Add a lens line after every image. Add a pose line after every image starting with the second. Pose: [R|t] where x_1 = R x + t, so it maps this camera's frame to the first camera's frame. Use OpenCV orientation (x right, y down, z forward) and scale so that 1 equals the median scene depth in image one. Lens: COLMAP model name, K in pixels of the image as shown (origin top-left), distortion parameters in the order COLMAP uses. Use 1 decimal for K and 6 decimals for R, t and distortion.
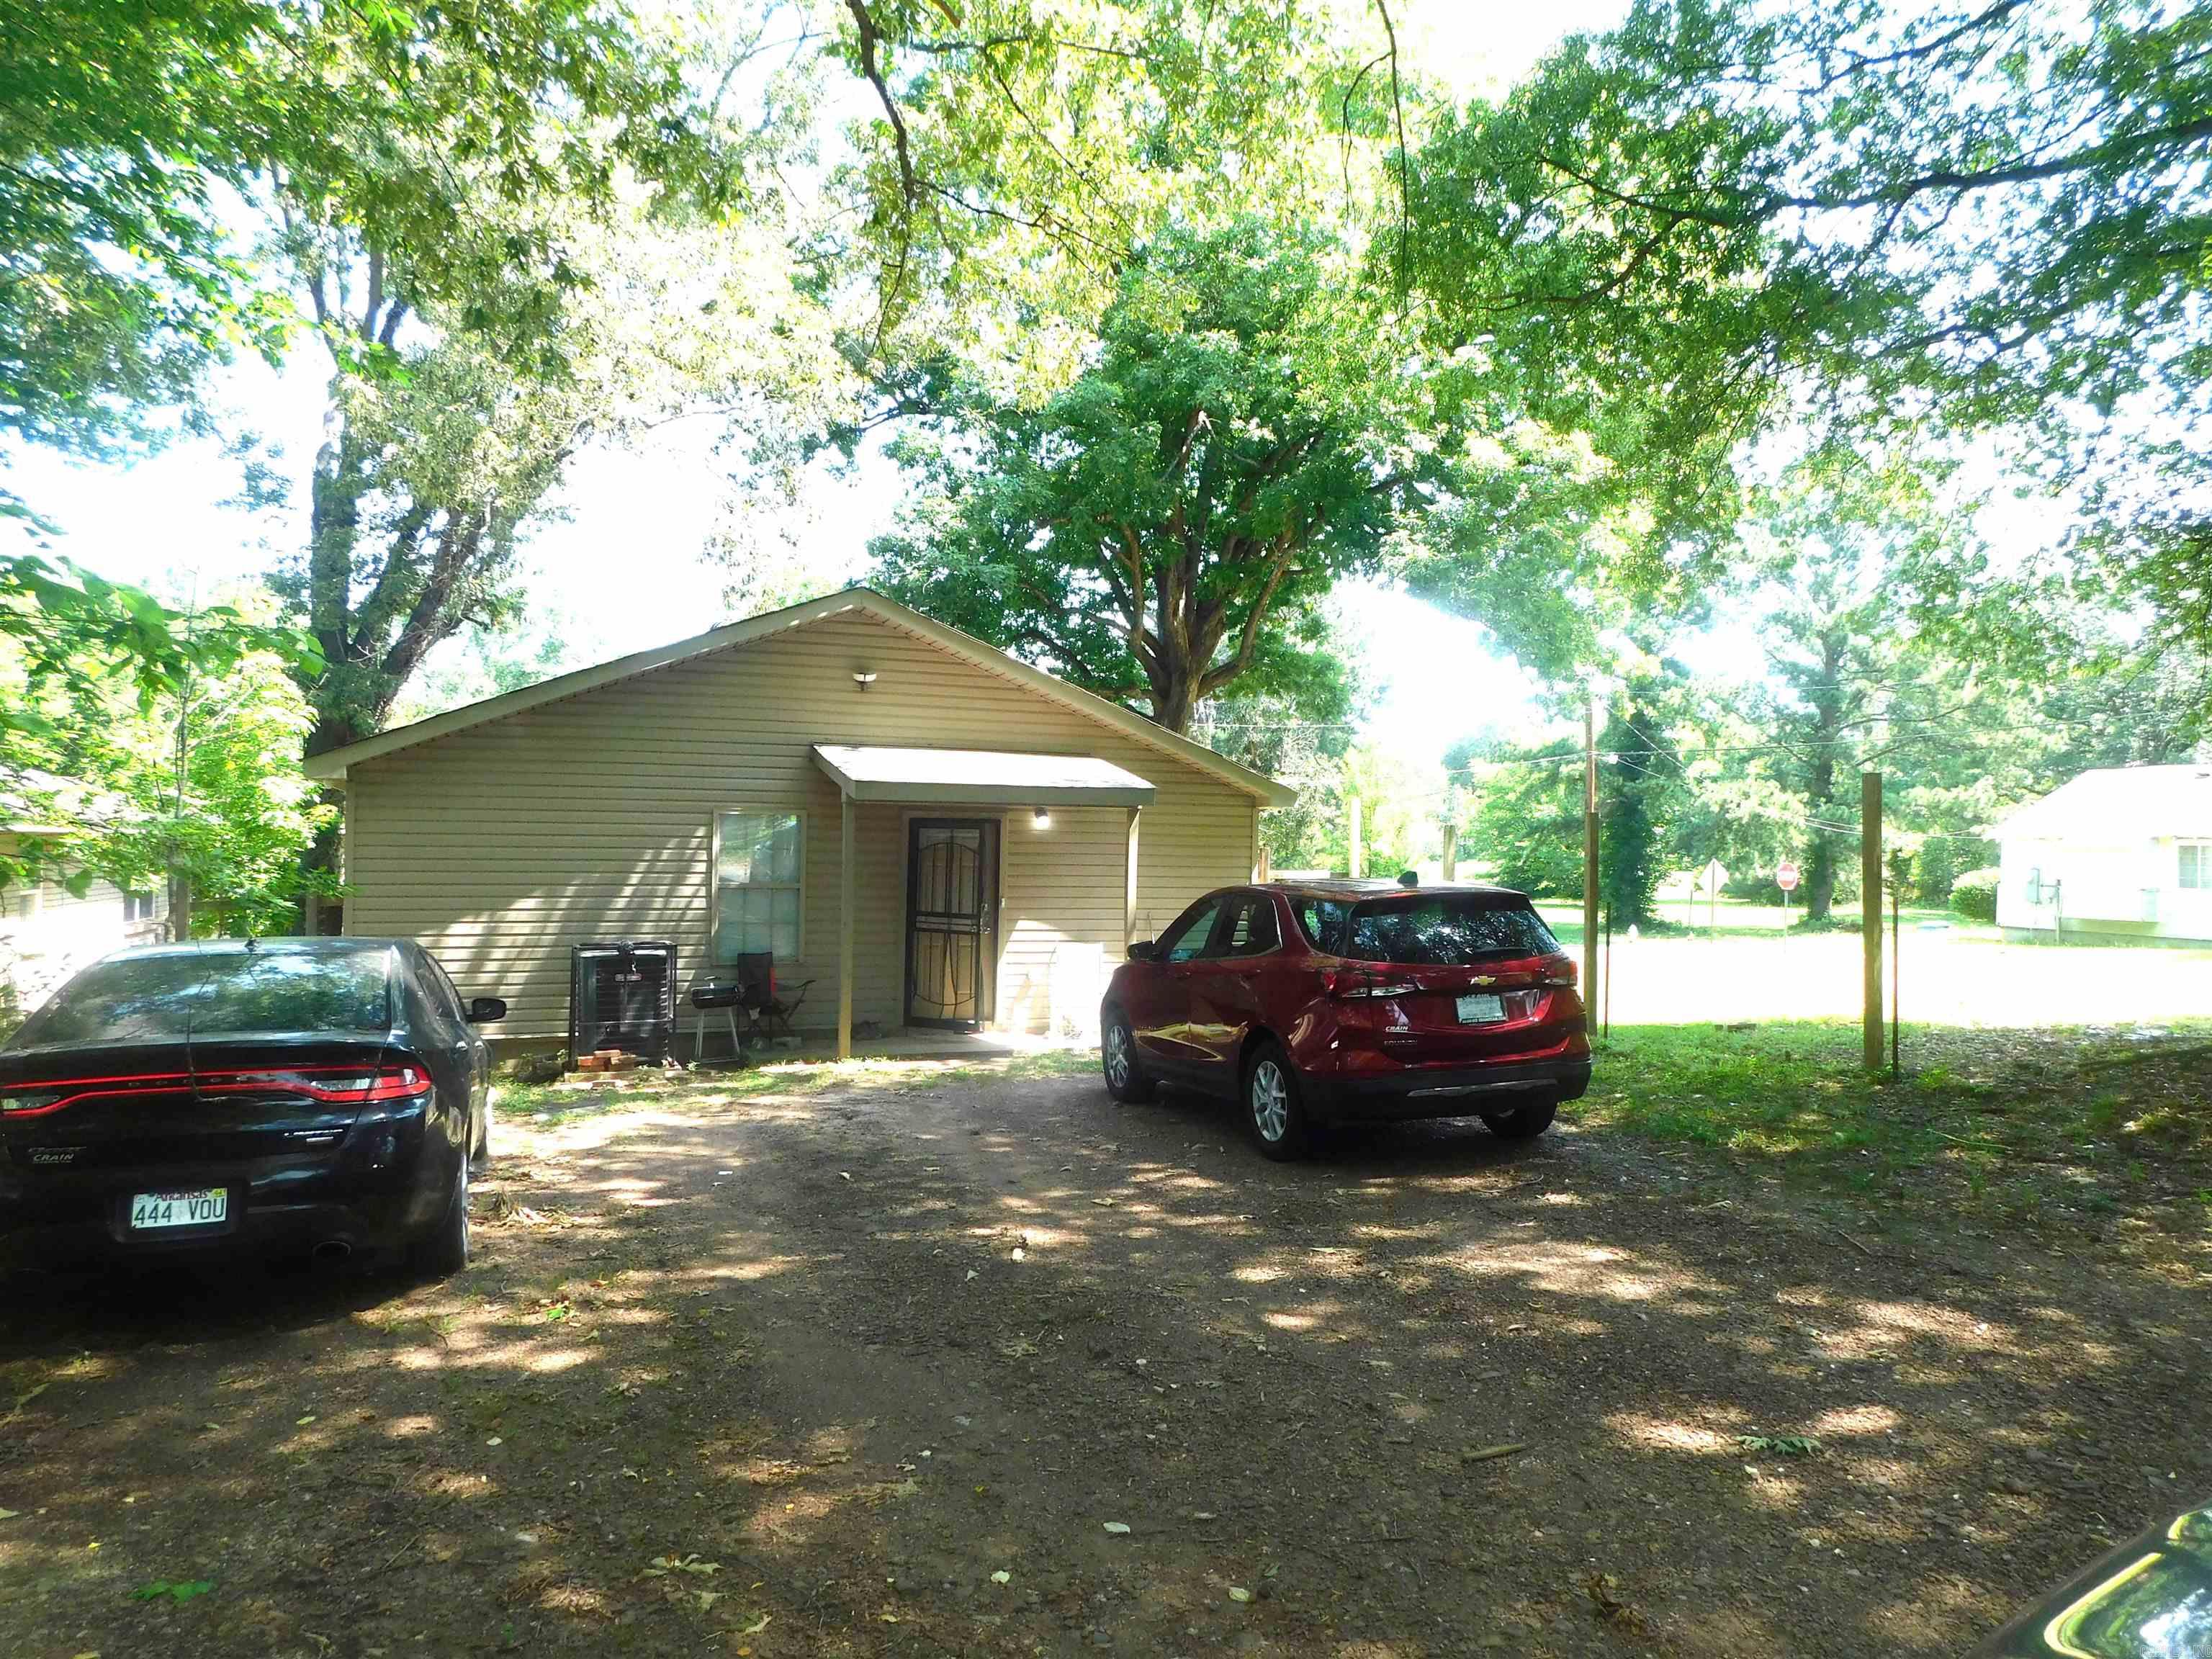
lens RADIAL K [[1480.2, 0, 1107.1], [0, 1480.2, 827.9], [0, 0, 1]] dist [-0.035325, 0.025366]
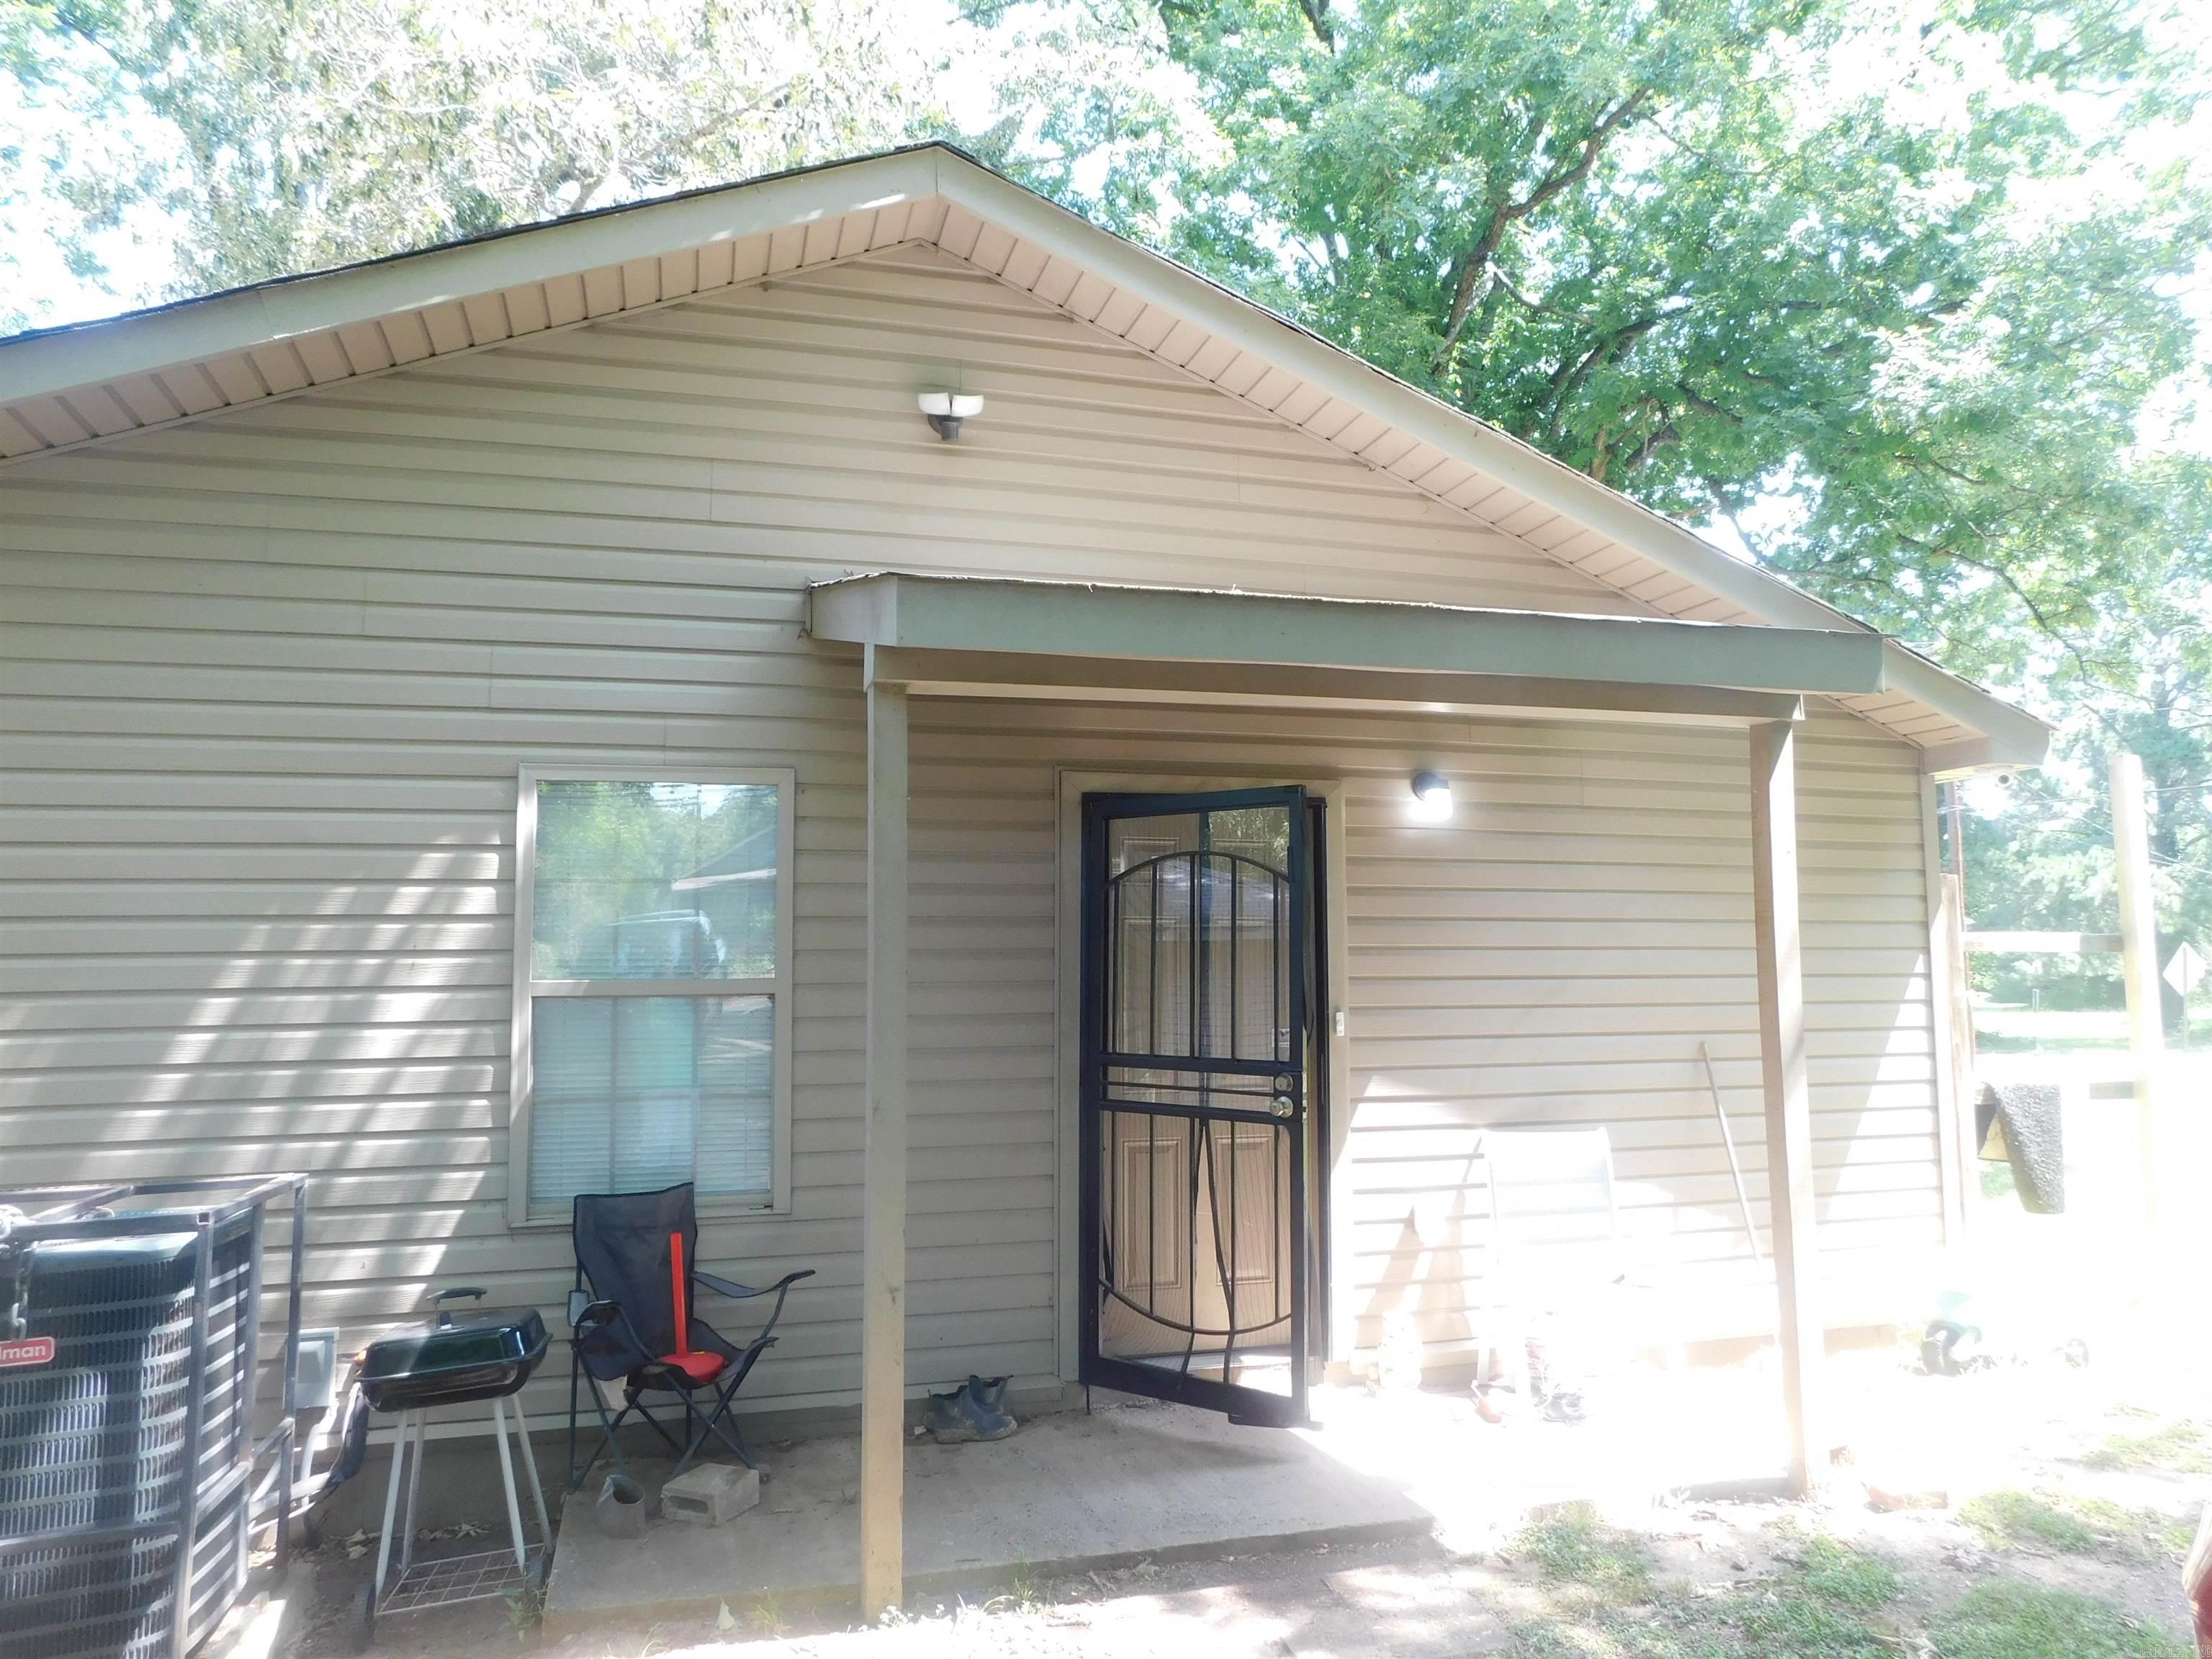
lens RADIAL K [[1480.2, 0, 1106.5], [0, 1480.2, 831.0], [0, 0, 1]] dist [-0.035325, 0.025366]
pose [[0.995562, -0.032688, -0.088252, -0.096761], [0.025429, 0.996294, -0.082163, 0.032497], [0.090611, 0.079554, 0.992704, 0.647851]]
